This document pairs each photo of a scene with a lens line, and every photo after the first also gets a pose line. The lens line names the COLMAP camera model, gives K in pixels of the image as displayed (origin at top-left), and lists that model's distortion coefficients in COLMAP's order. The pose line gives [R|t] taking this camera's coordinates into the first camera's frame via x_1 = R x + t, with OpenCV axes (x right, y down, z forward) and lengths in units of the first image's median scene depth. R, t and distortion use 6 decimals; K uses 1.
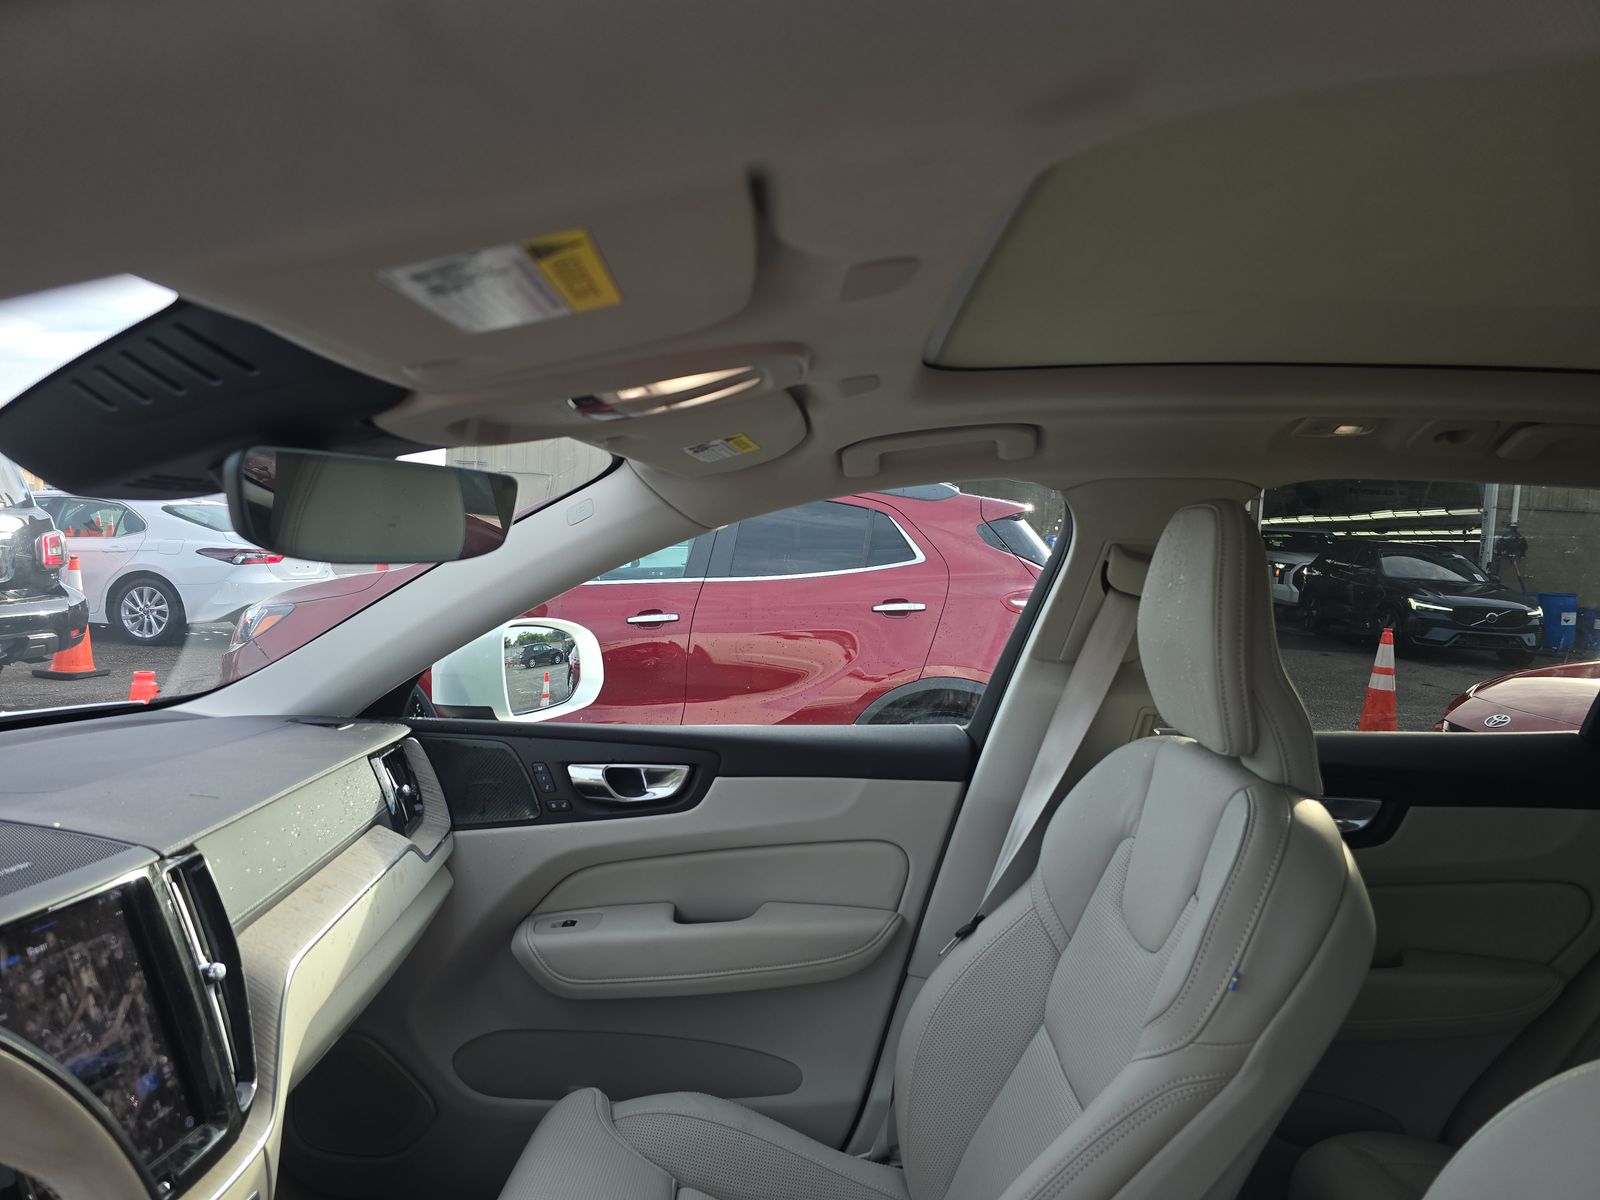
lens RADIAL K [[1078.4, 0, 814.6], [0, 1078.4, 601.0], [0, 0, 1]] dist [0.052000, -0.015849]
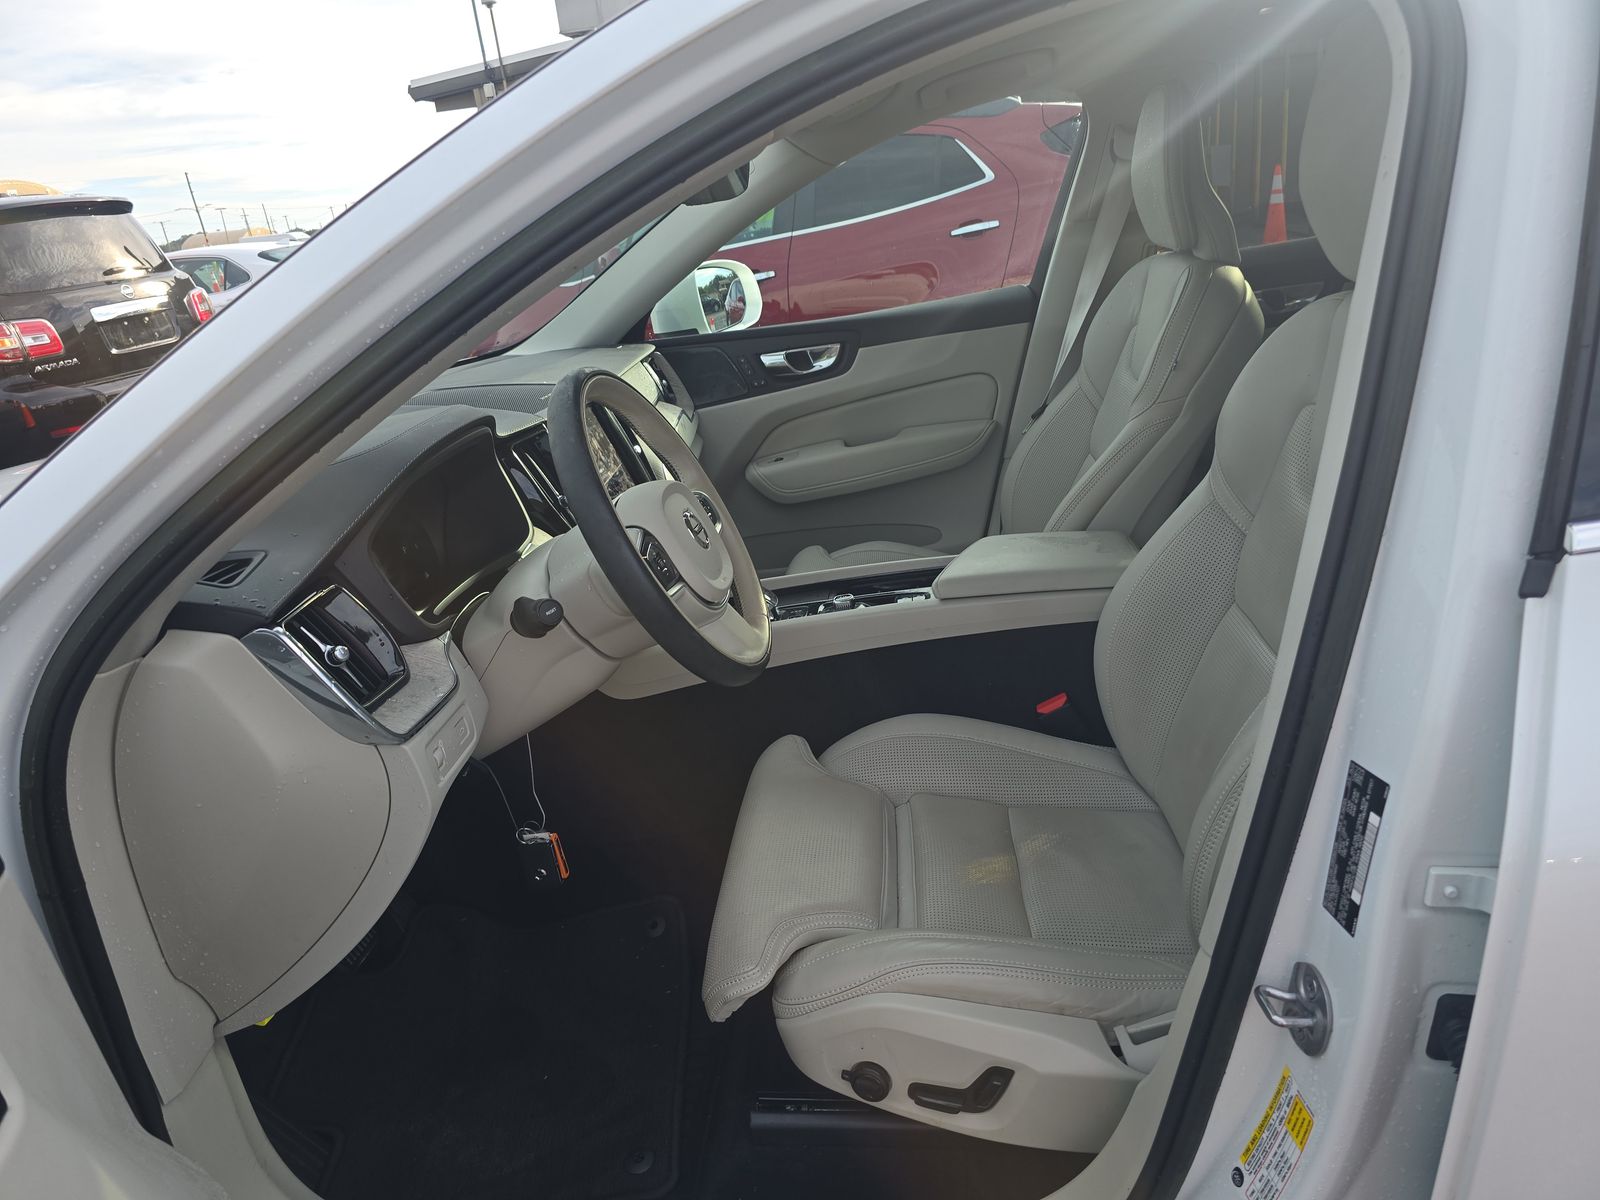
lens RADIAL K [[1078.4, 0, 796.6], [0, 1078.4, 602.1], [0, 0, 1]] dist [0.052000, -0.015849]
pose [[0.984456, -0.127596, -0.120691, -0.042463], [0.157933, 0.943759, 0.290477, 0.048311], [0.076839, -0.305023, 0.949240, -0.517926]]
